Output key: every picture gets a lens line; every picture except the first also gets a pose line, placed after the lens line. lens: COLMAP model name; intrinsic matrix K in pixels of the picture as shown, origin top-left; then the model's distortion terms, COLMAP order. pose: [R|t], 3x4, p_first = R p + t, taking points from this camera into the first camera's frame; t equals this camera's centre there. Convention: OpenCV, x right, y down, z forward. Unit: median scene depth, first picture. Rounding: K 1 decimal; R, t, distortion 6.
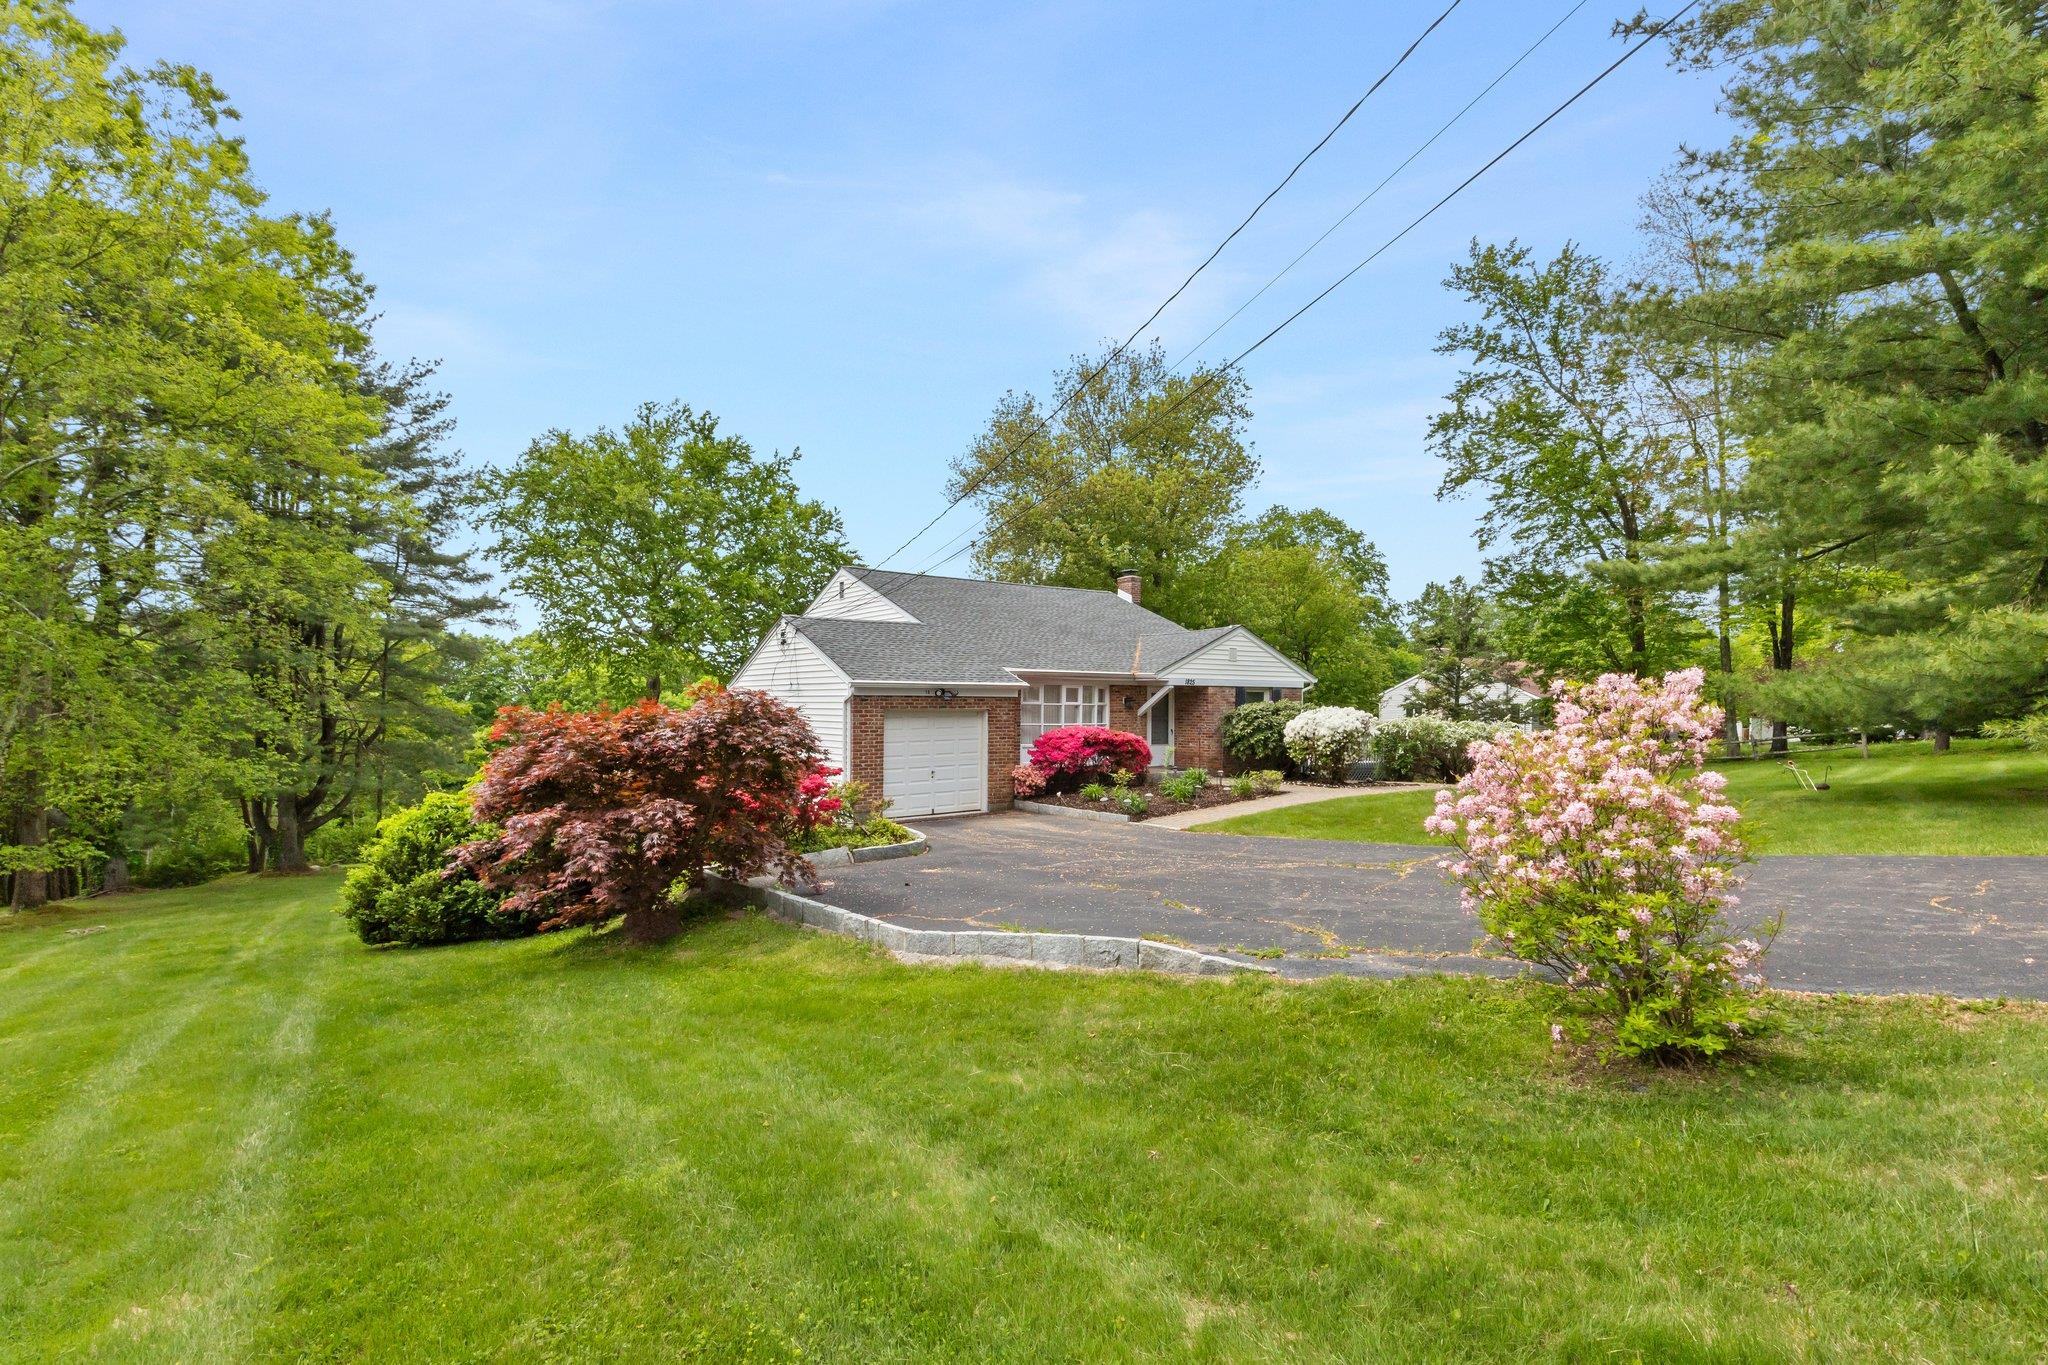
lens RADIAL K [[935.4, 0, 1034.9], [0, 935.4, 732.7], [0, 0, 1]] dist [0.014030, -0.002944]
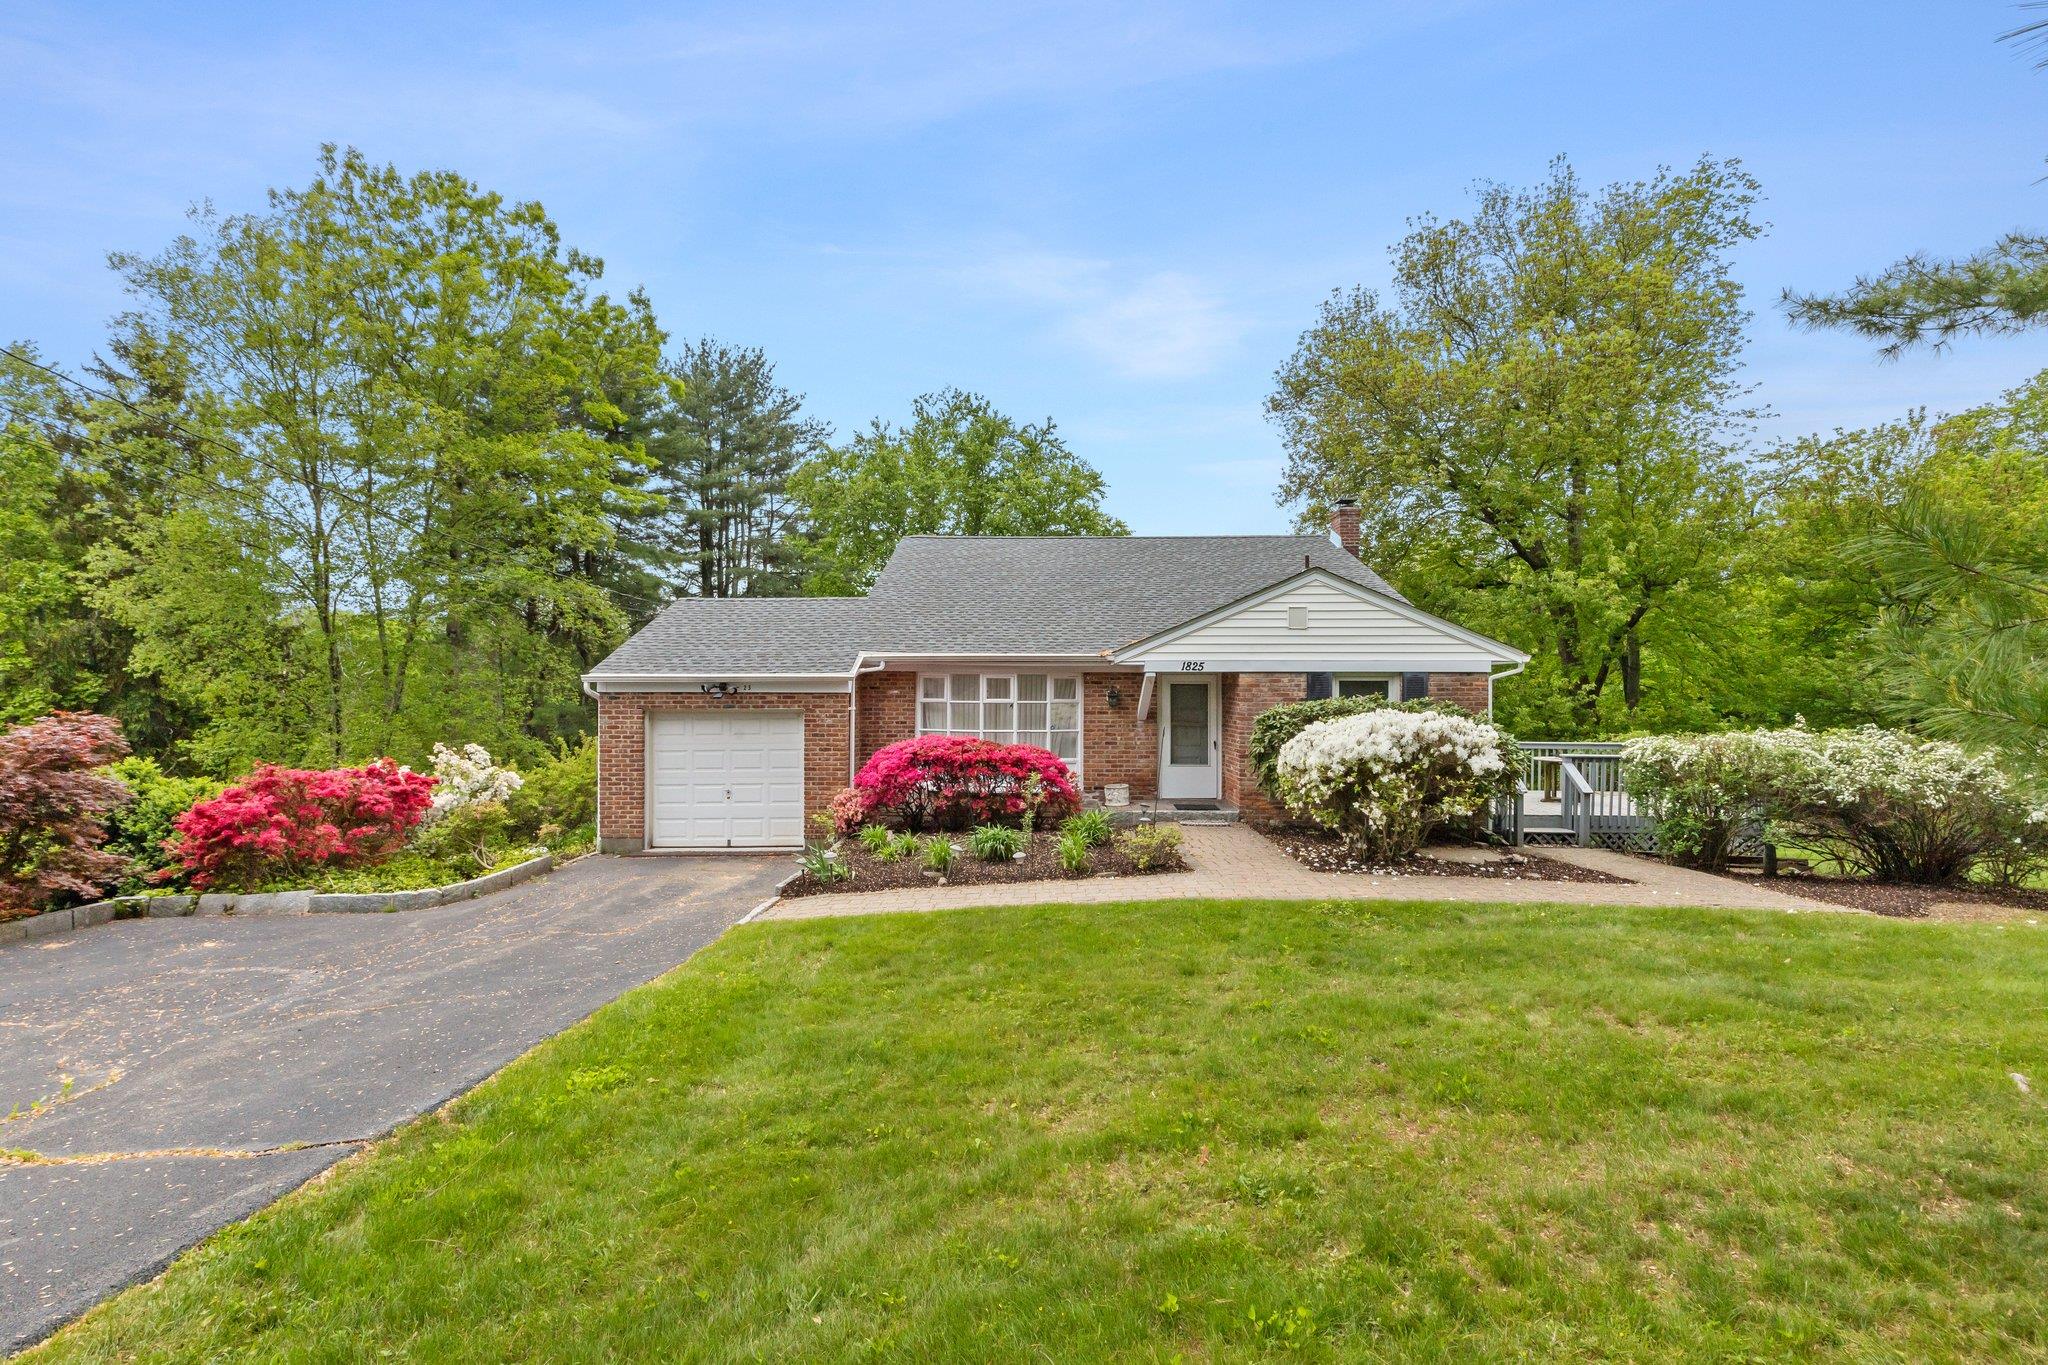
lens RADIAL K [[935.4, 0, 1019.1], [0, 935.4, 686.7], [0, 0, 1]] dist [0.014030, -0.002944]
pose [[0.787694, -0.002349, -0.616063, 0.430736], [-0.016607, 0.999548, -0.025045, -0.022490], [0.615843, 0.029959, 0.787299, 0.422523]]
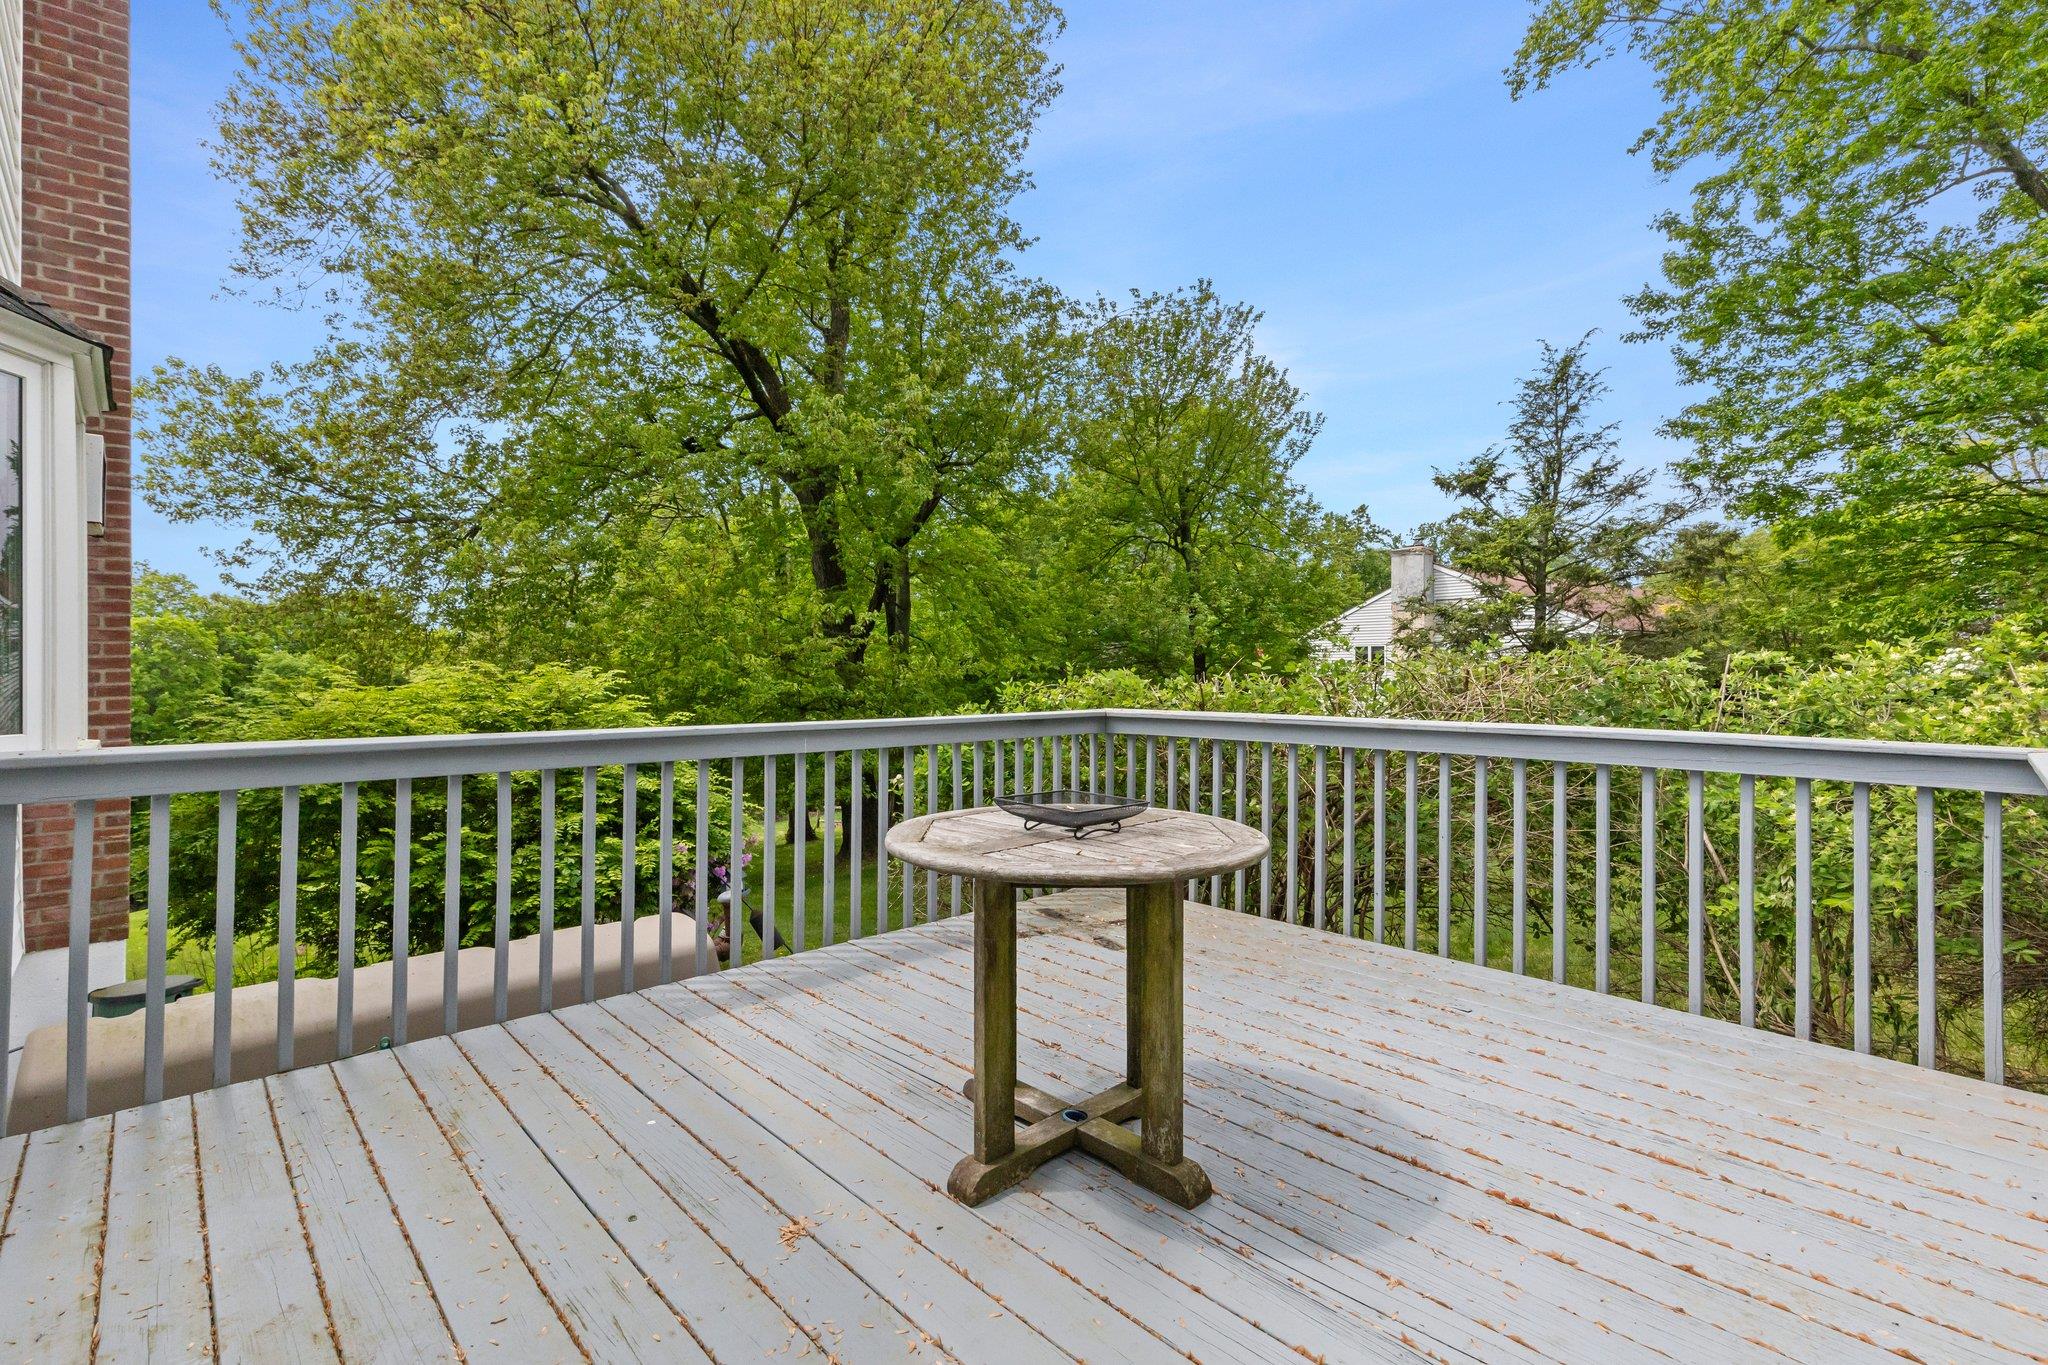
lens RADIAL K [[935.4, 0, 1025.4], [0, 935.4, 666.6], [0, 0, 1]] dist [0.014030, -0.002944]
pose [[0.993415, -0.006648, 0.114378, 0.311405], [0.009296, 0.999700, -0.022639, -0.014598], [-0.114193, 0.023553, 0.993179, 1.072206]]
